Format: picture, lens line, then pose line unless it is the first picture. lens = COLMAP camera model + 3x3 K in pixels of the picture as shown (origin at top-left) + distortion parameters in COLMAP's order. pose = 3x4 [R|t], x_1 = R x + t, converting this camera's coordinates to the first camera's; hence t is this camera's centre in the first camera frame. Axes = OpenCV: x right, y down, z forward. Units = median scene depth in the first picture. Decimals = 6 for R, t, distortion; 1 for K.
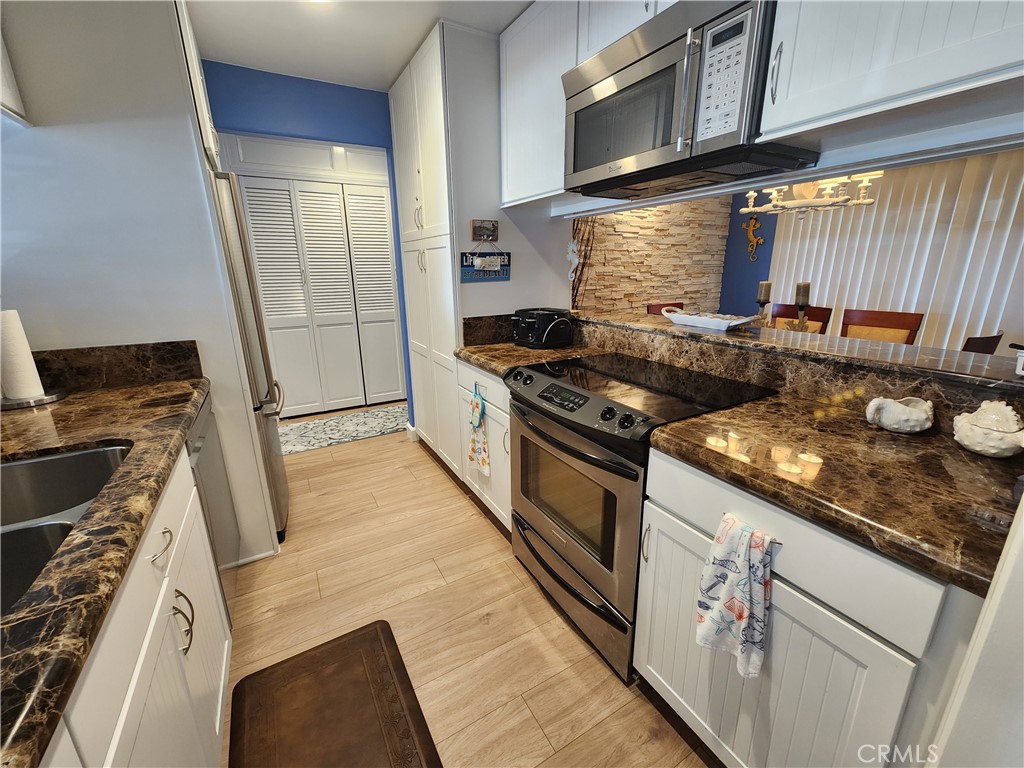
lens RADIAL K [[417.5, 0, 515.9], [0, 417.5, 380.3], [0, 0, 1]] dist [0.003098, -0.000855]
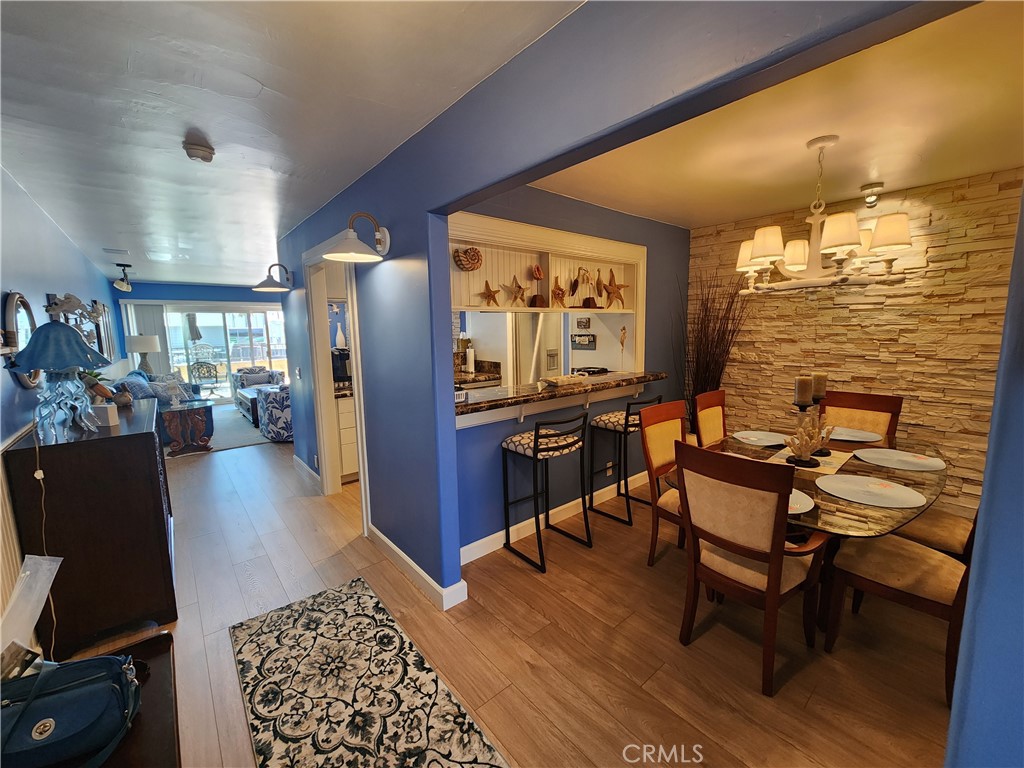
lens RADIAL K [[417.5, 0, 516.2], [0, 417.5, 380.2], [0, 0, 1]] dist [0.003098, -0.000855]
pose [[0.181832, 0.133384, -0.974241, 1.692504], [-0.247113, 0.965161, 0.086020, -0.196203], [0.951773, 0.225106, 0.208459, 0.379716]]
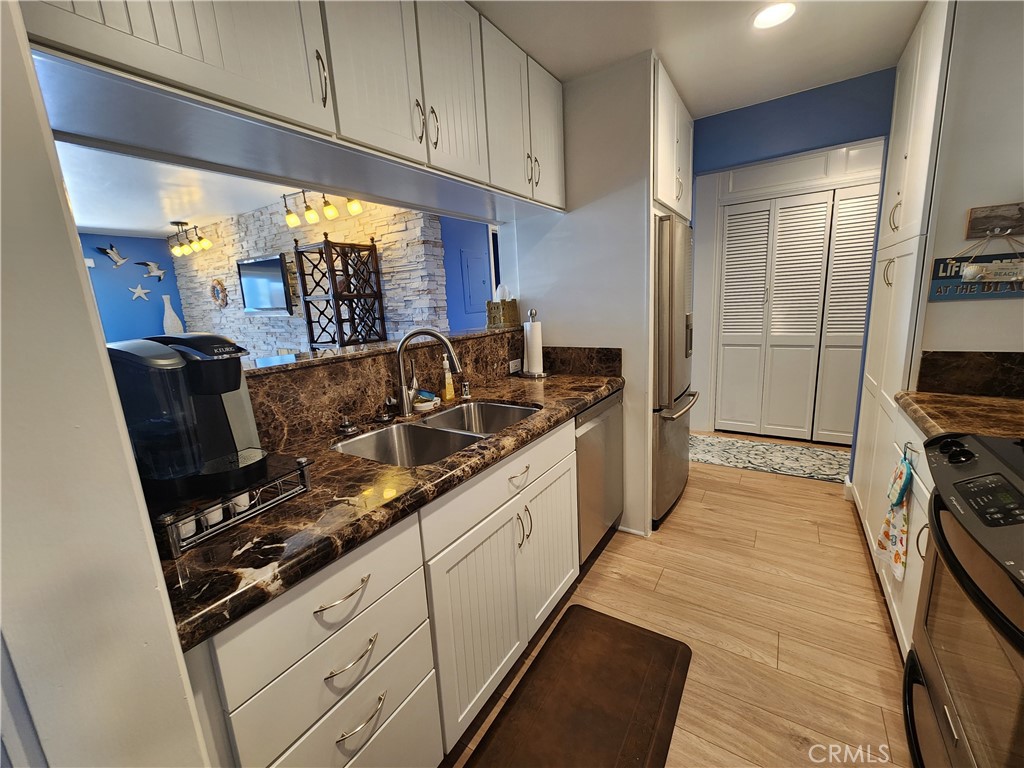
lens RADIAL K [[417.5, 0, 516.2], [0, 417.5, 382.1], [0, 0, 1]] dist [0.003098, -0.000855]
pose [[0.456267, 0.158971, -0.875527, 0.188251], [-0.187764, 0.978959, 0.079901, -0.026168], [0.869807, 0.127937, 0.476516, 0.074315]]
